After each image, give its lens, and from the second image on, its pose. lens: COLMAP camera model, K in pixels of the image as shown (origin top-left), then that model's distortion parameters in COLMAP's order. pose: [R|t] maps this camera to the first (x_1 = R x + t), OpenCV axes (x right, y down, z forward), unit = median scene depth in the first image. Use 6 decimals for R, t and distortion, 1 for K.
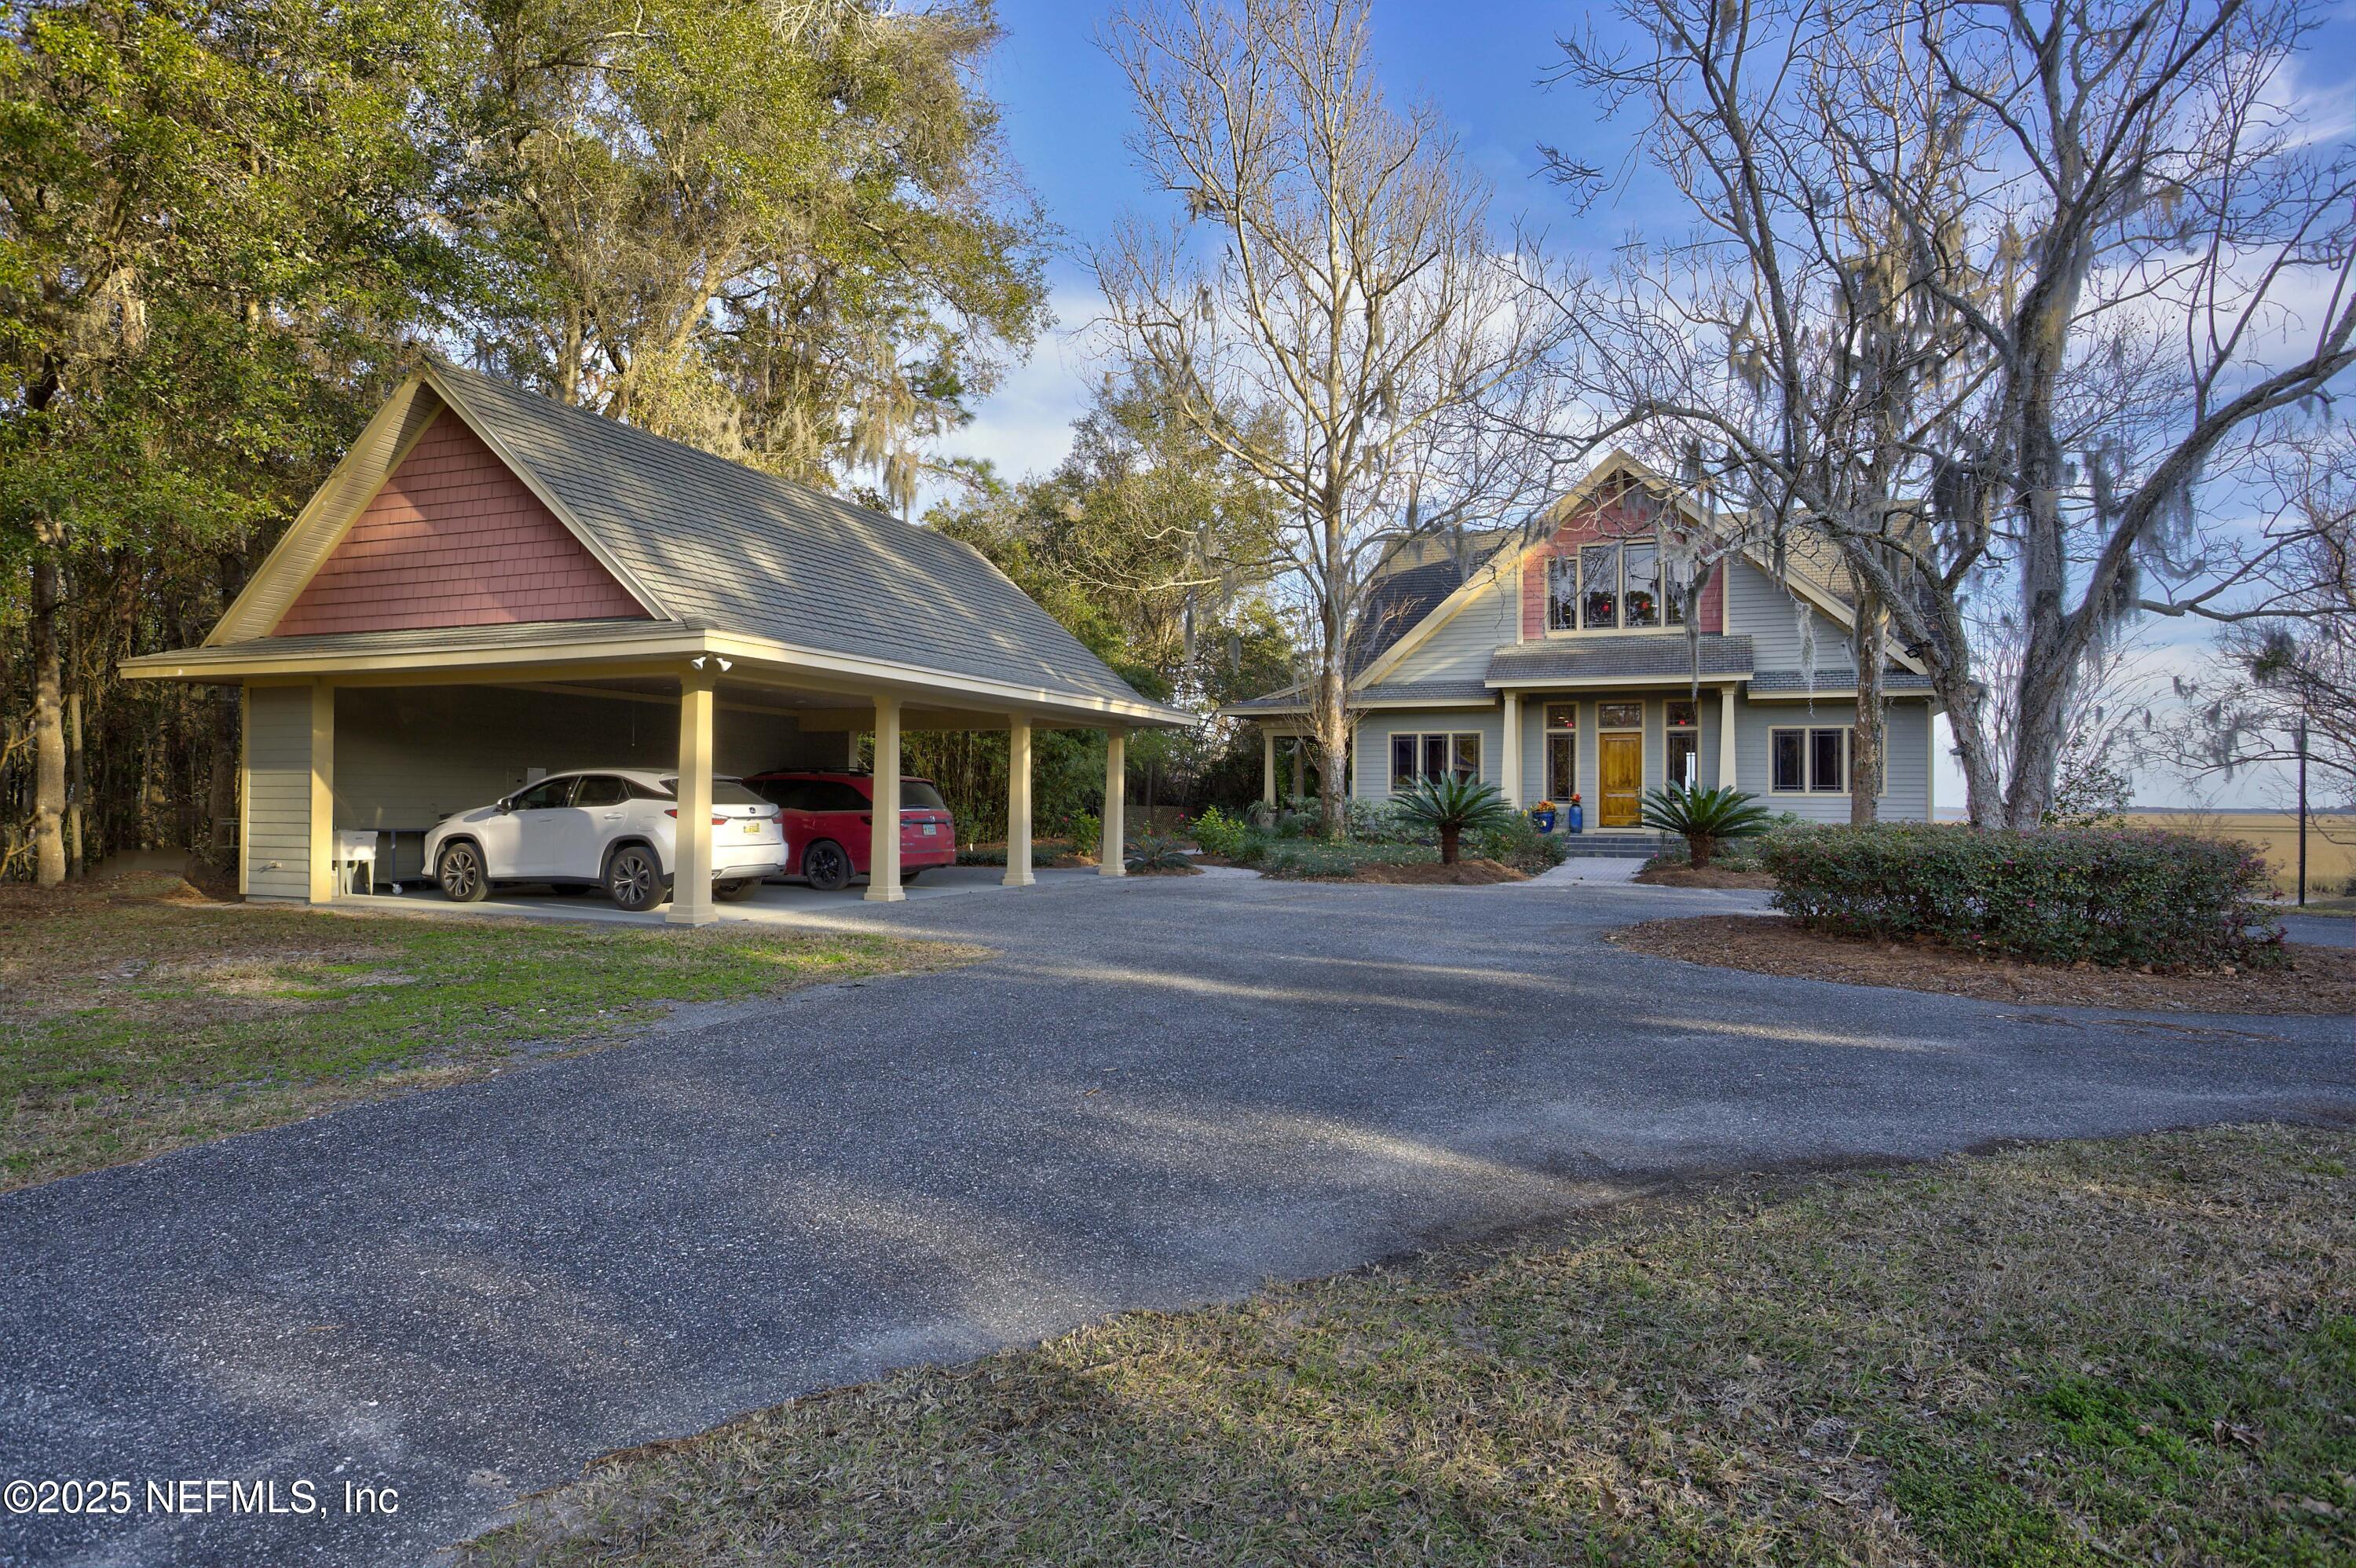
lens RADIAL K [[1257.8, 0, 1216.1], [0, 1257.8, 785.1], [0, 0, 1]] dist [-0.017373, 0.001613]
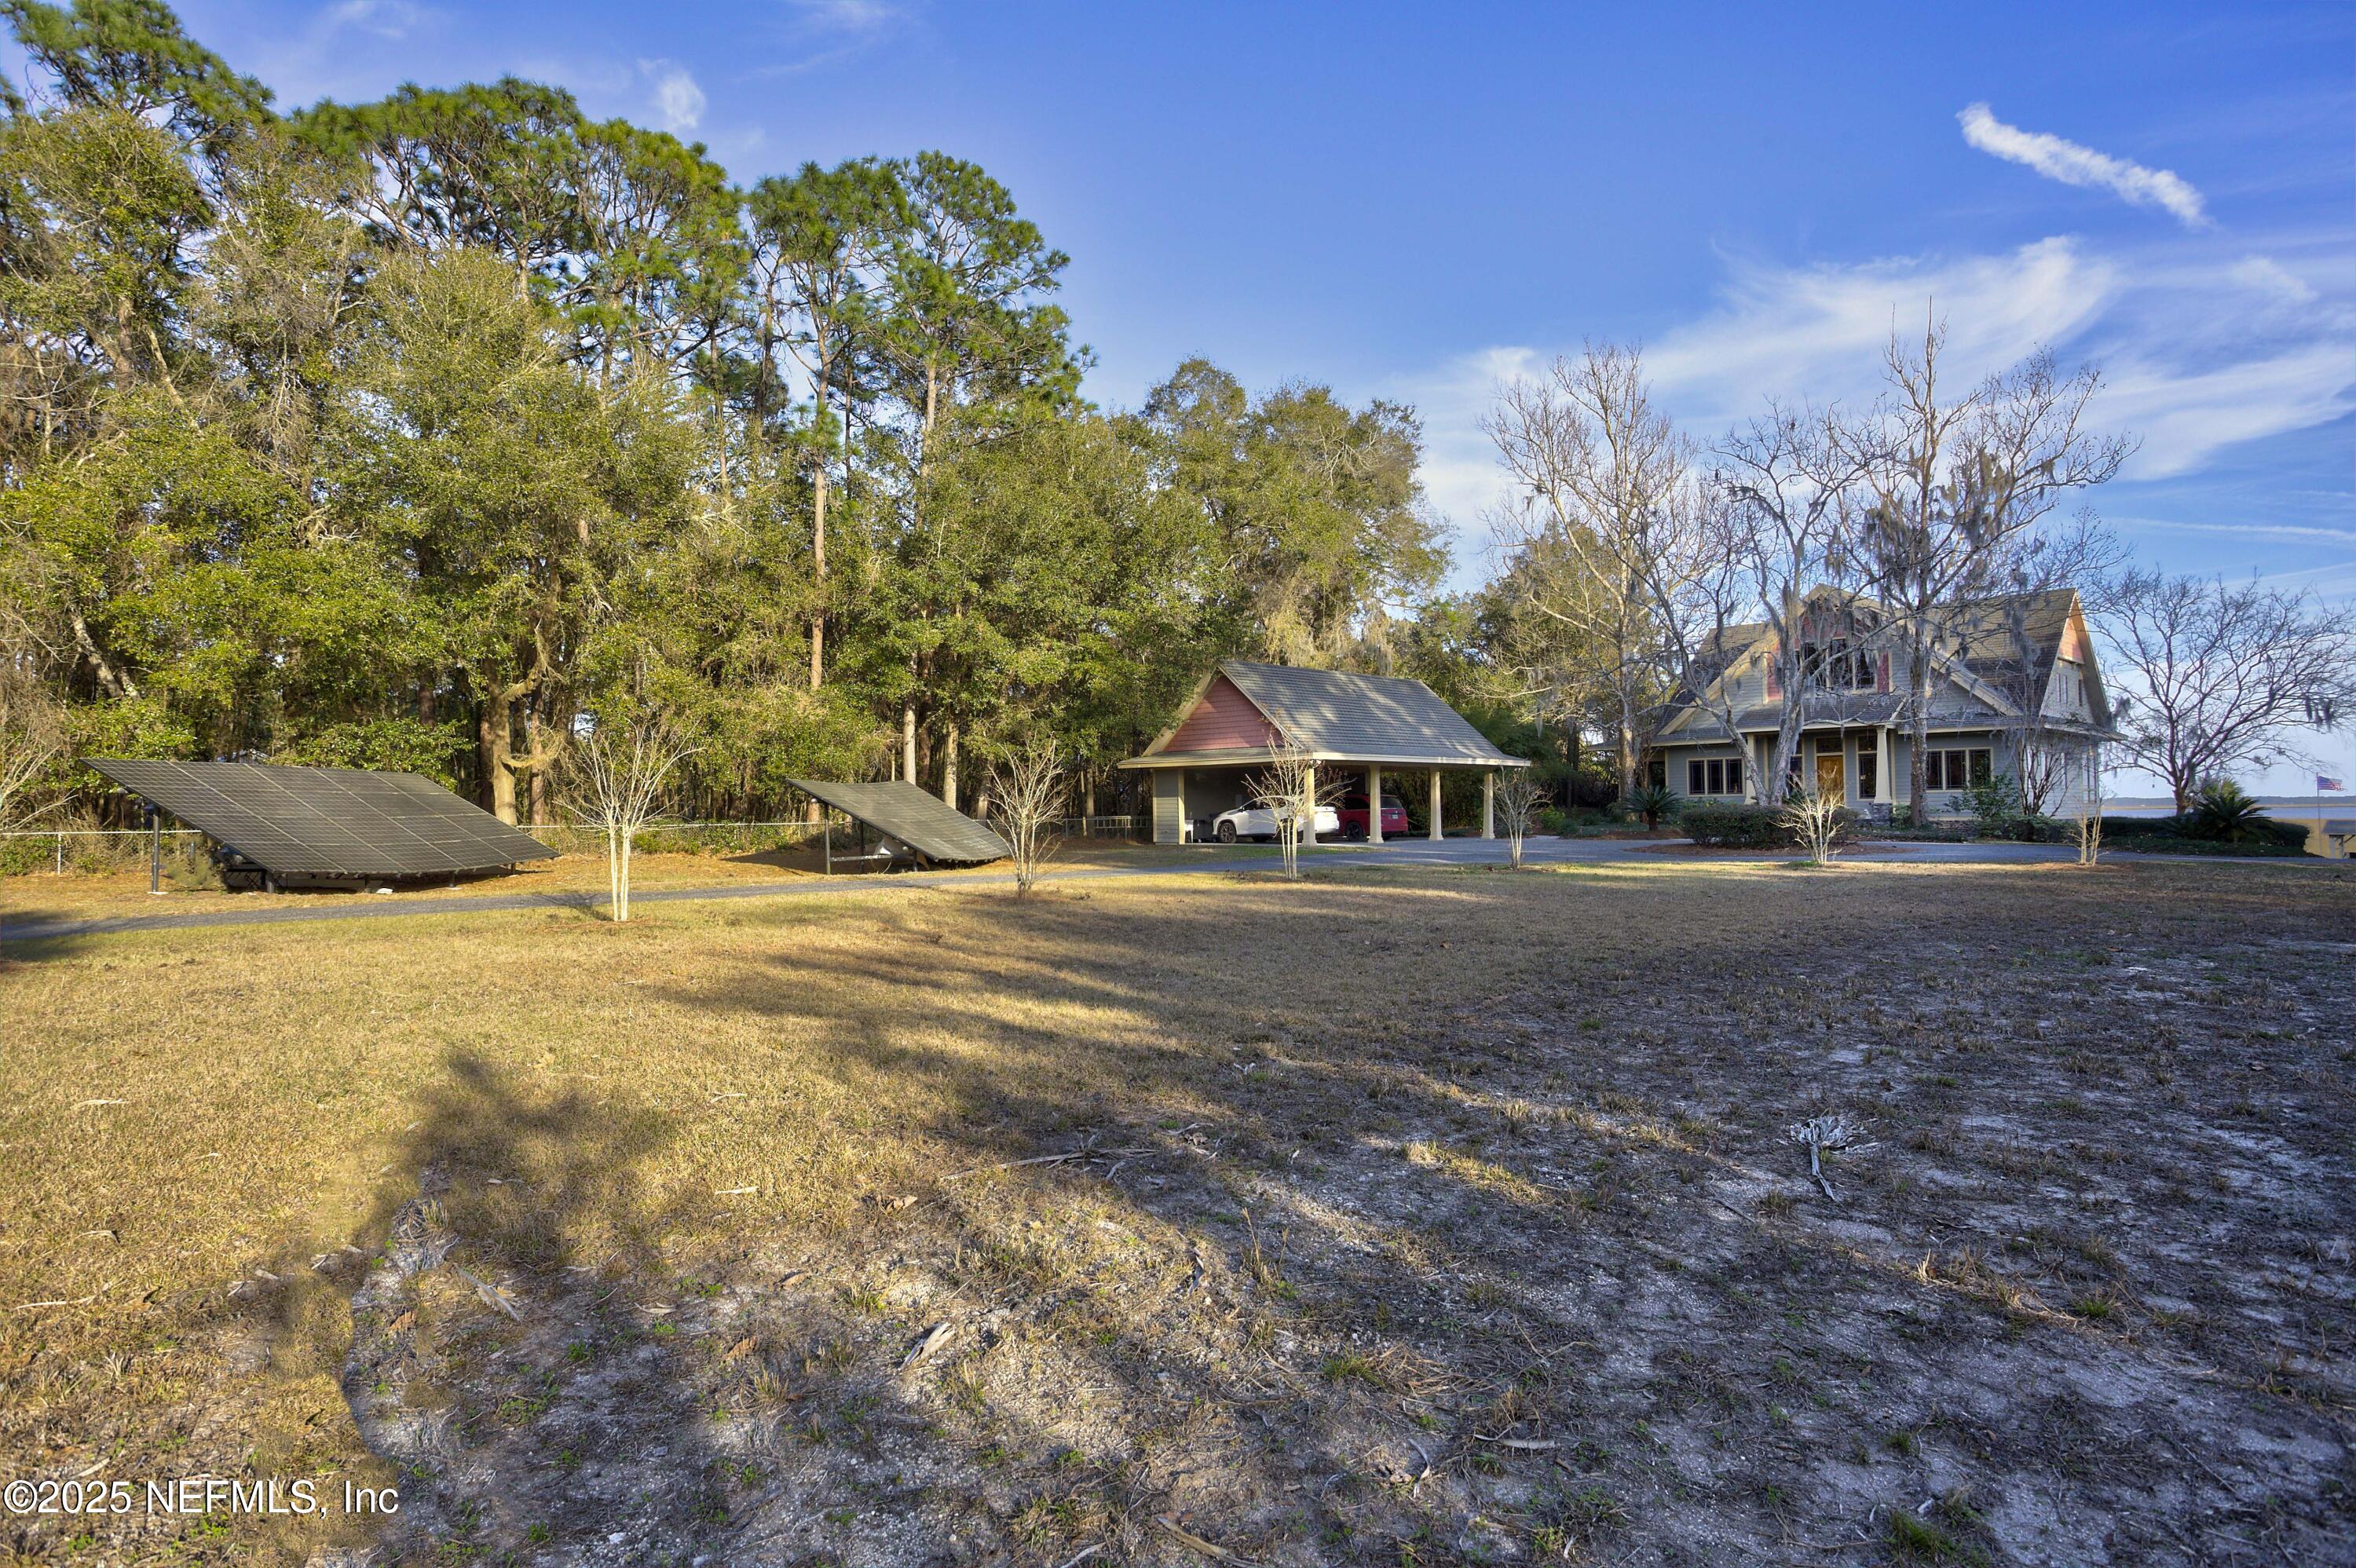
lens RADIAL K [[1398.8, 0, 1206.7], [0, 1398.8, 850.1], [0, 0, 1]] dist [-0.001857, 0.000190]
pose [[0.916933, -0.008127, -0.398959, 0.336585], [0.023611, 0.999146, 0.033913, 0.000233], [0.398343, -0.040516, 0.916341, -1.056978]]
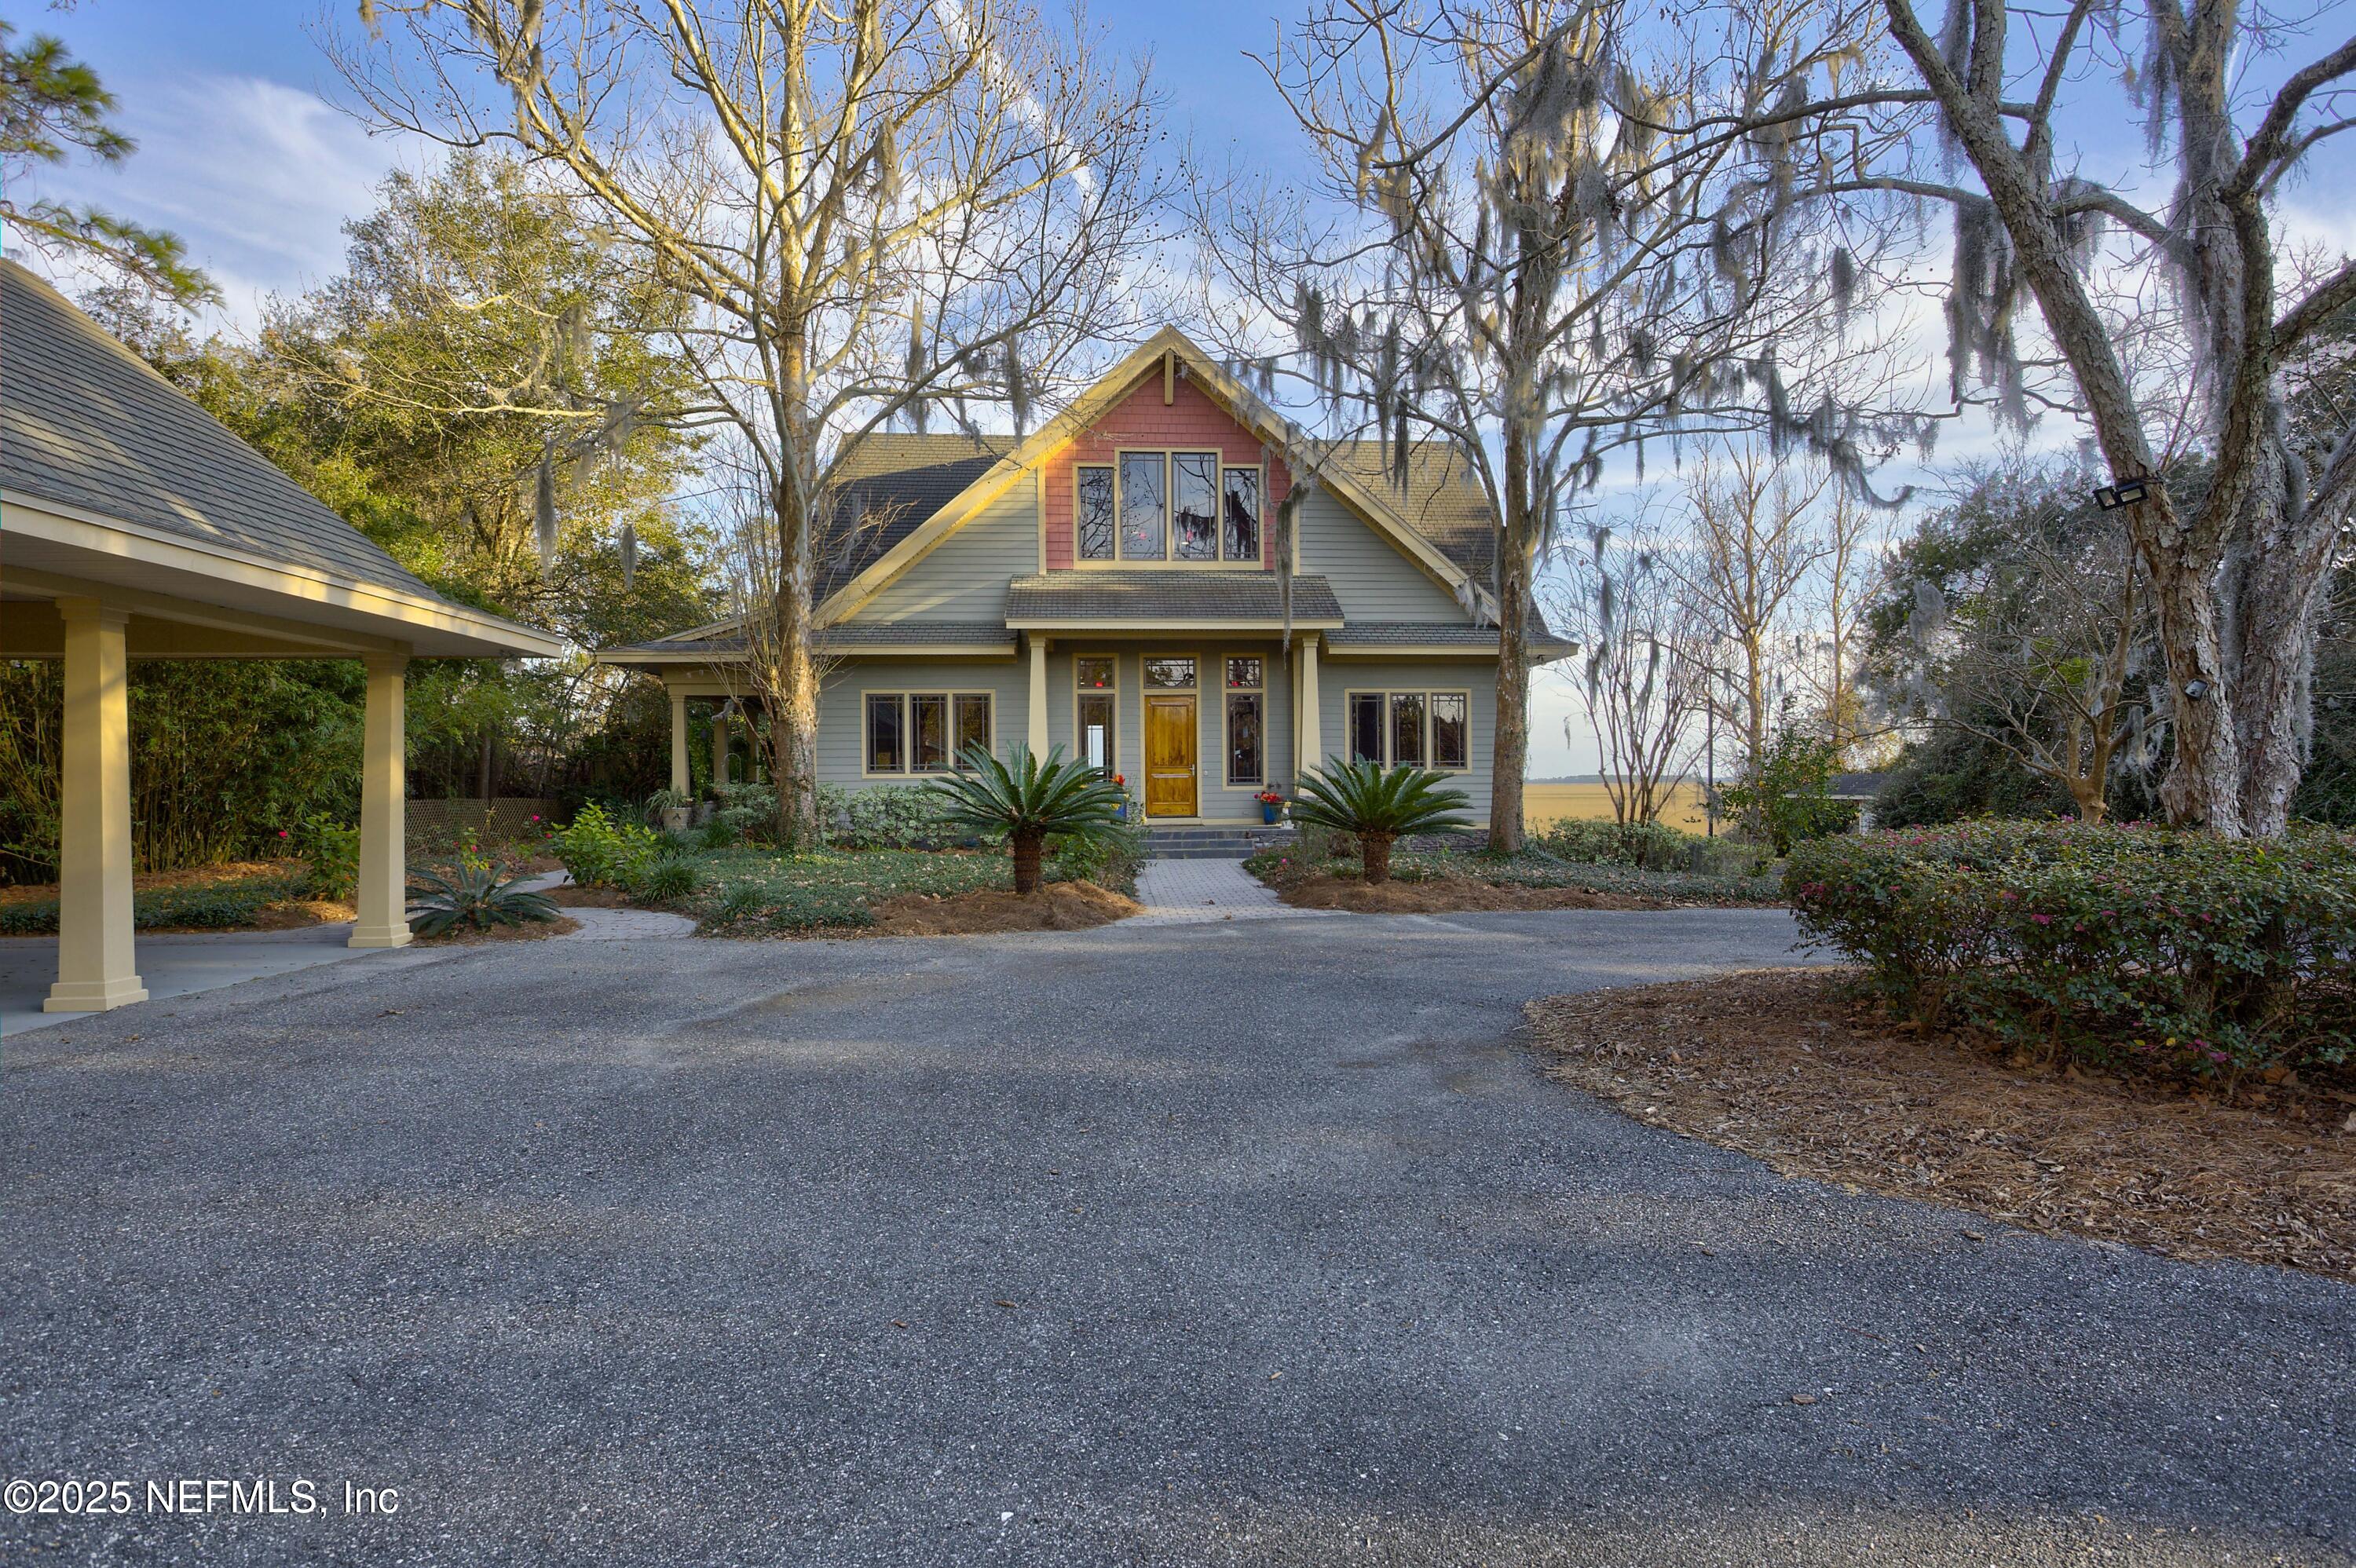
lens RADIAL K [[1257.8, 0, 1216.1], [0, 1257.8, 785.1], [0, 0, 1]] dist [-0.017373, 0.001613]
pose [[0.893012, -0.015765, 0.449756, -0.005184], [0.008690, 0.999804, 0.017790, 0.000395], [-0.449948, -0.011978, 0.892974, 0.318962]]
